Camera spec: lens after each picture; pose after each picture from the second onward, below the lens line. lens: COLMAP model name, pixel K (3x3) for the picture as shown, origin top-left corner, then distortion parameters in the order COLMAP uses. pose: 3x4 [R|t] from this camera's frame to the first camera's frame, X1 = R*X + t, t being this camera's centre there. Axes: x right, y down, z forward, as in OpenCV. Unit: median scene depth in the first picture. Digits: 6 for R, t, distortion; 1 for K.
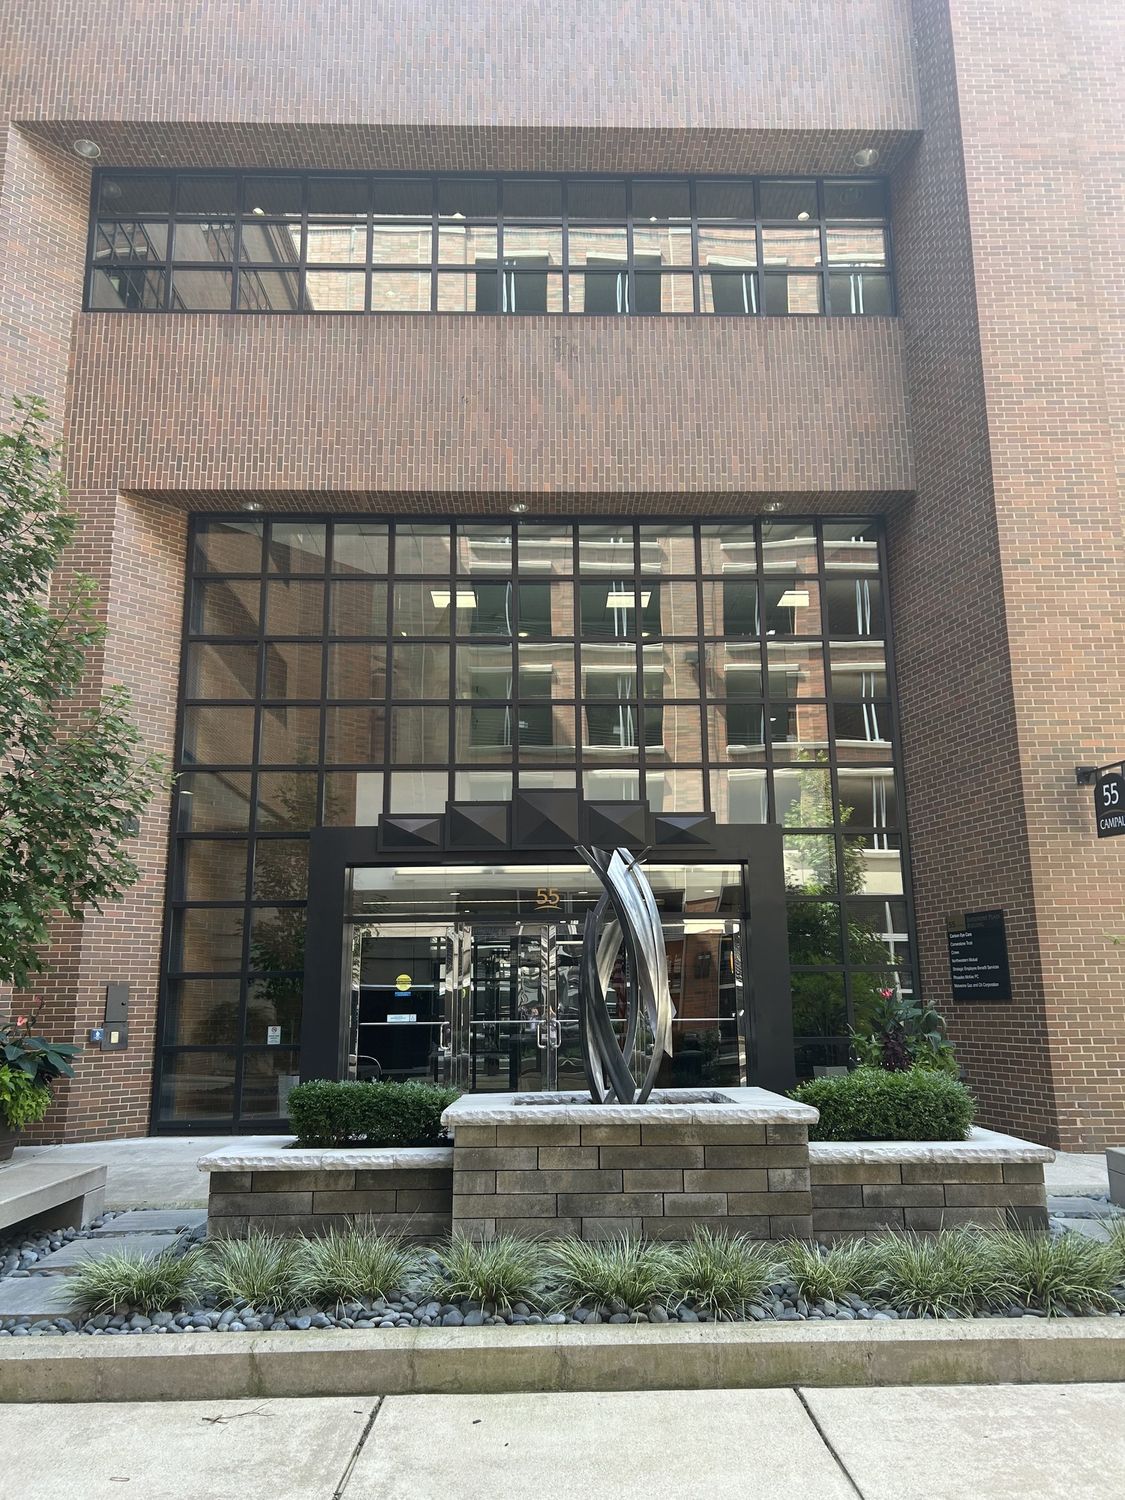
lens RADIAL K [[1094.0, 0, 572.3], [0, 1094.0, 756.9], [0, 0, 1]] dist [0.040915, -0.041121]
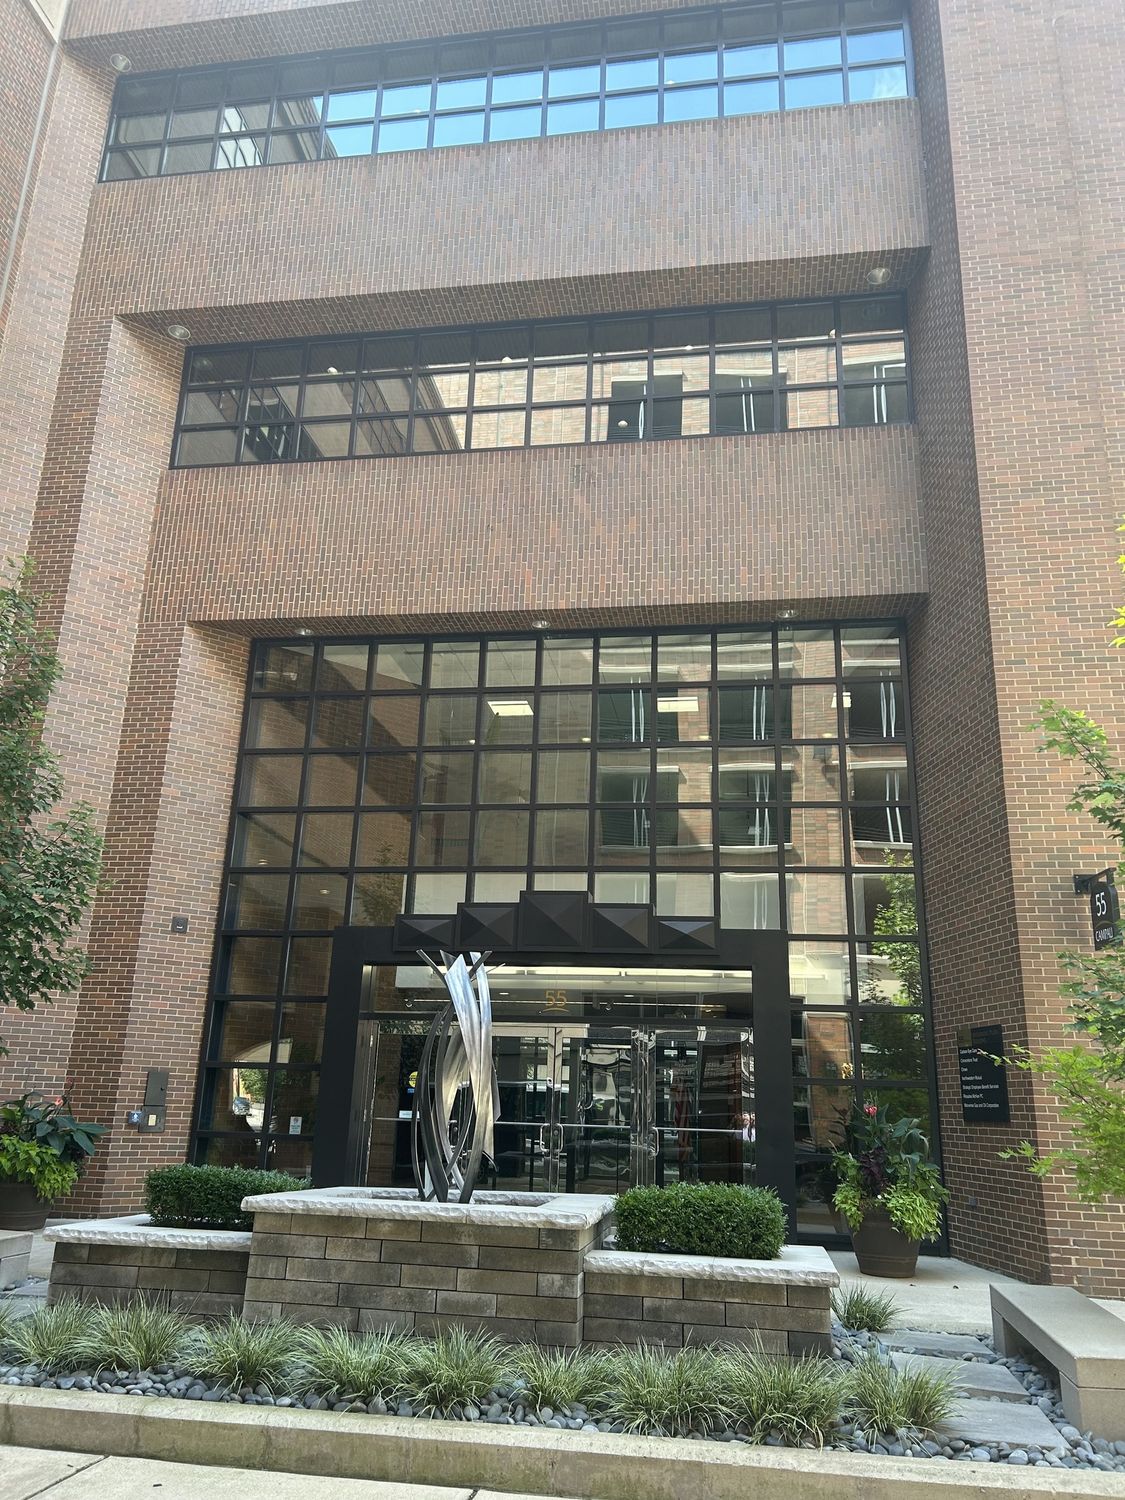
lens RADIAL K [[1094.0, 0, 572.3], [0, 1094.0, 756.9], [0, 0, 1]] dist [0.040915, -0.041121]
pose [[0.983364, -0.013820, -0.181118, 0.180290], [-0.002464, 0.995995, -0.089373, -0.005434], [0.181628, 0.088332, 0.979392, -0.018013]]
